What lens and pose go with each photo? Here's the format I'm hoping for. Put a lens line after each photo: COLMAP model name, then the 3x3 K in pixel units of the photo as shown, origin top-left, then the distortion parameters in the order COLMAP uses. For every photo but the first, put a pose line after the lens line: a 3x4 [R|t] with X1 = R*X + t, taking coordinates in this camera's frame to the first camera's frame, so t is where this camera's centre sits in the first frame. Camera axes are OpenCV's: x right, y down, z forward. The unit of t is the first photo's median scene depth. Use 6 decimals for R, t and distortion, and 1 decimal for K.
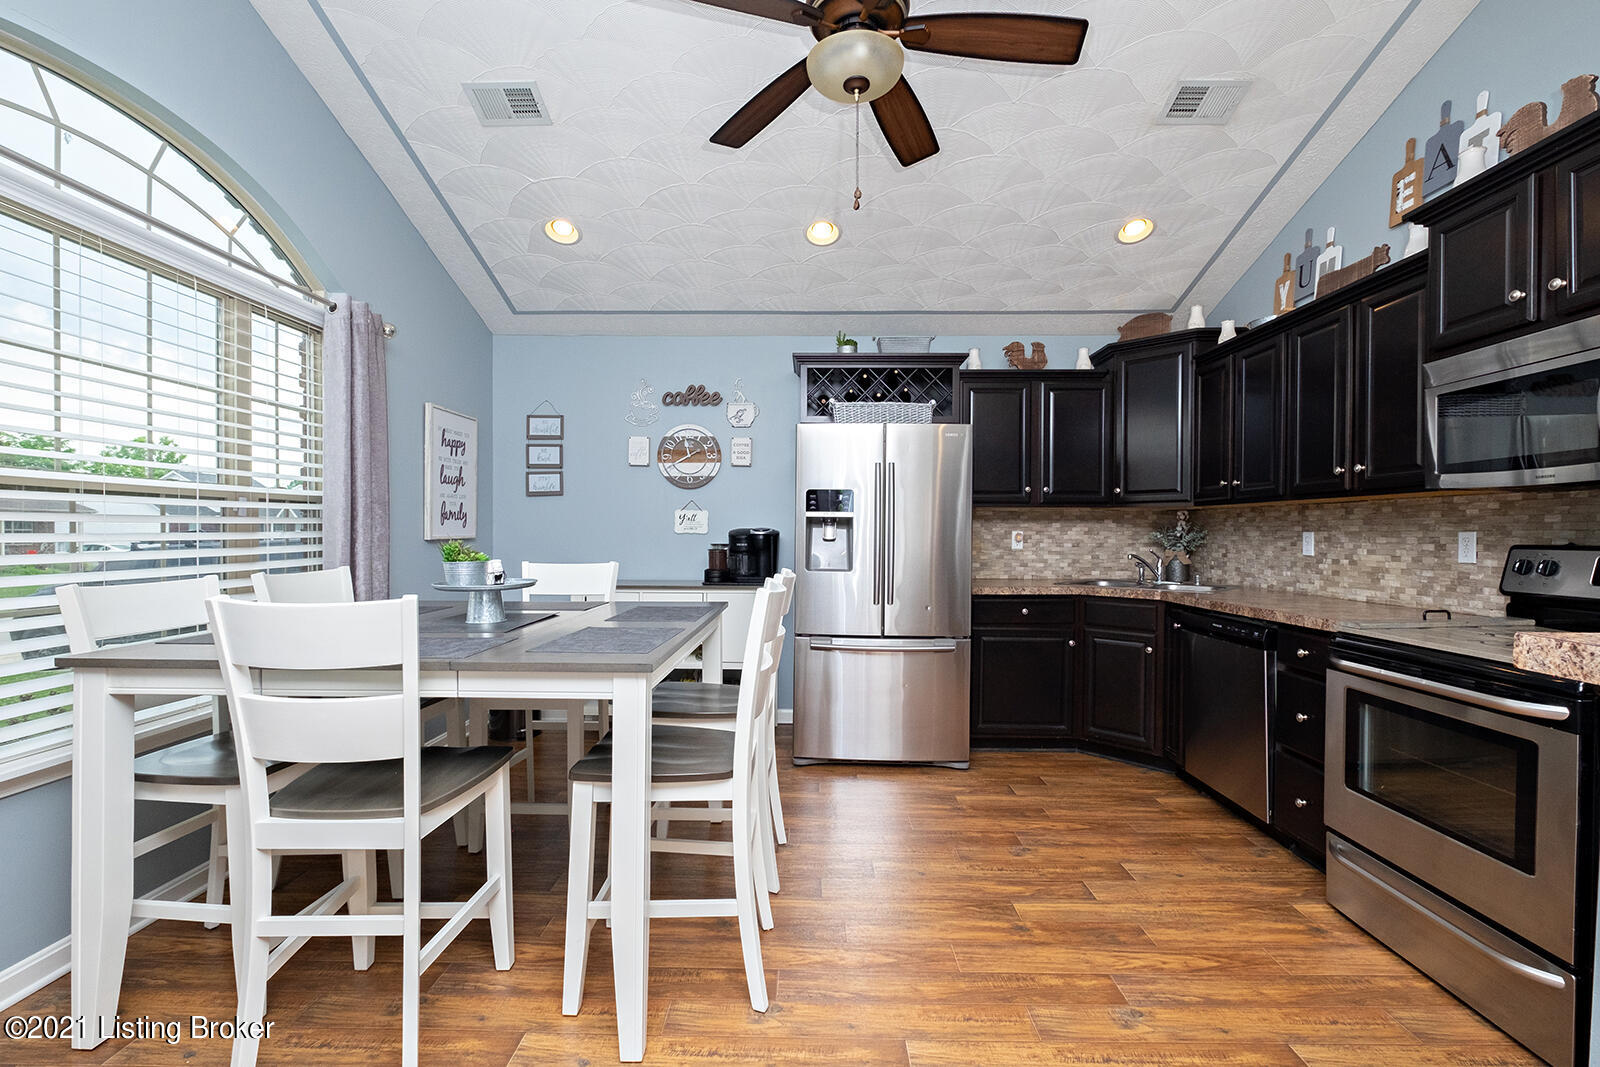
lens RADIAL K [[711.1, 0, 800.5], [0, 711.1, 533.8], [0, 0, 1]] dist [-0.003328, -0.001153]
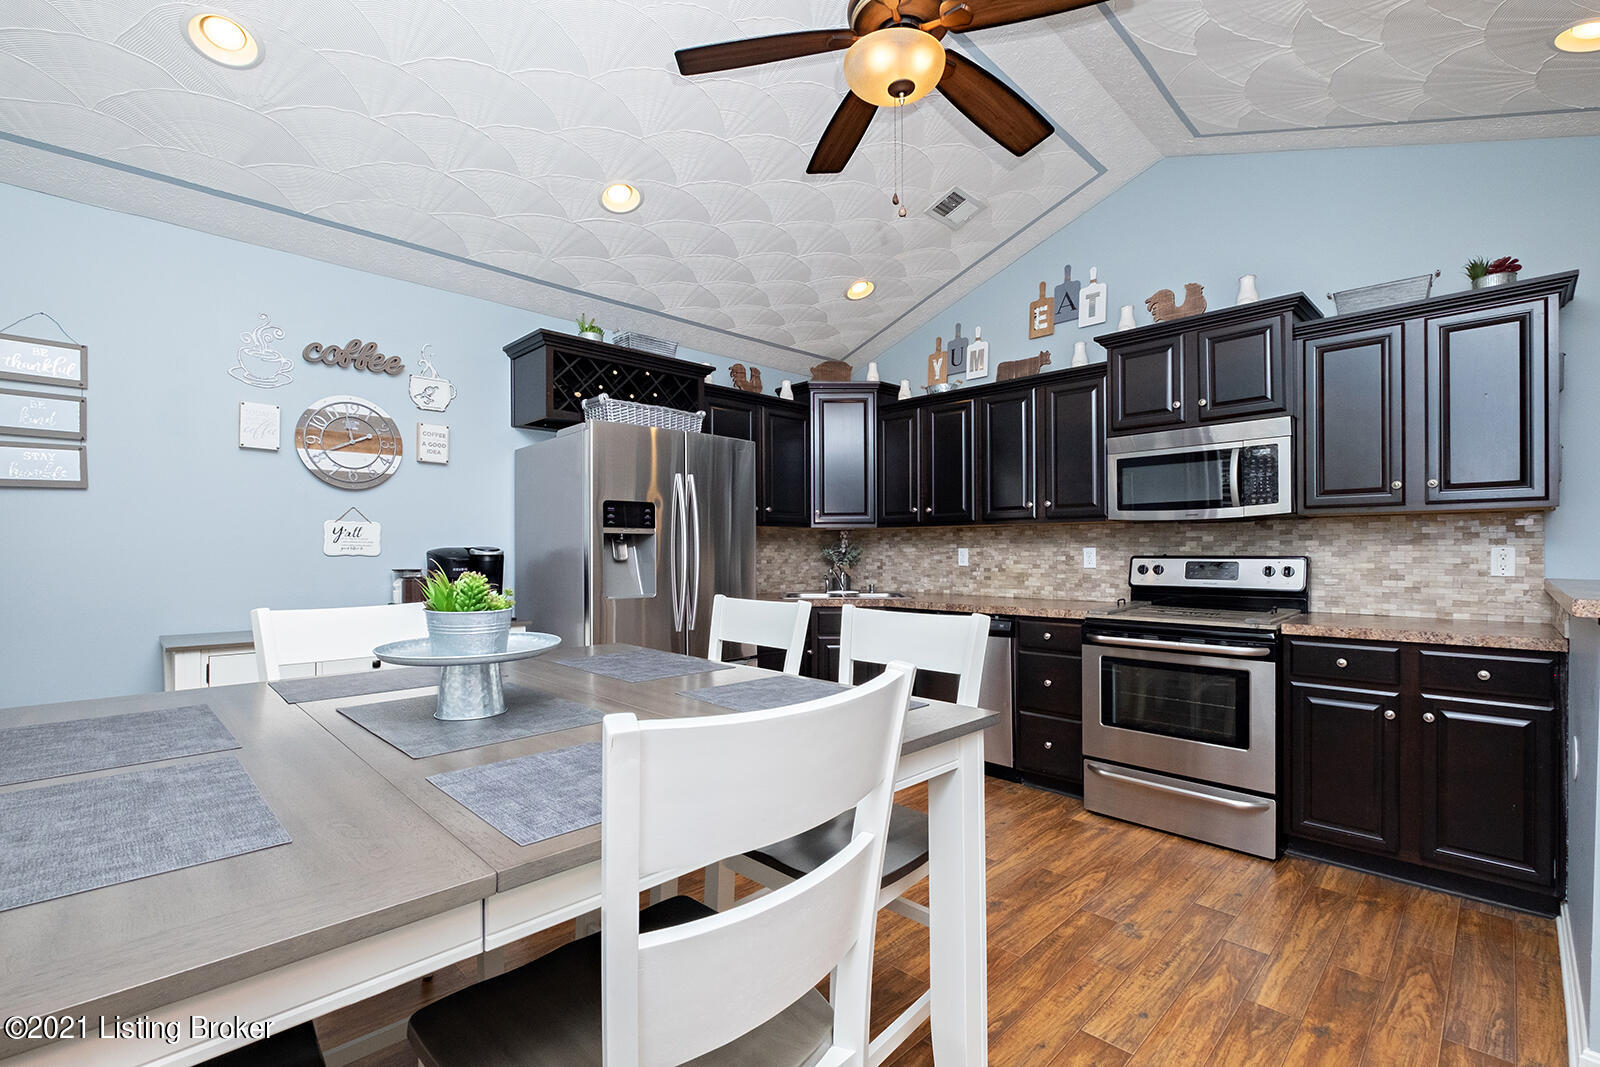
lens RADIAL K [[711.1, 0, 802.0], [0, 711.1, 542.0], [0, 0, 1]] dist [-0.003328, -0.001153]
pose [[0.691672, 0.000502, 0.722211, -0.449912], [0.007497, 0.999941, -0.007875, -0.006056], [-0.722173, 0.010862, 0.691628, 0.277689]]
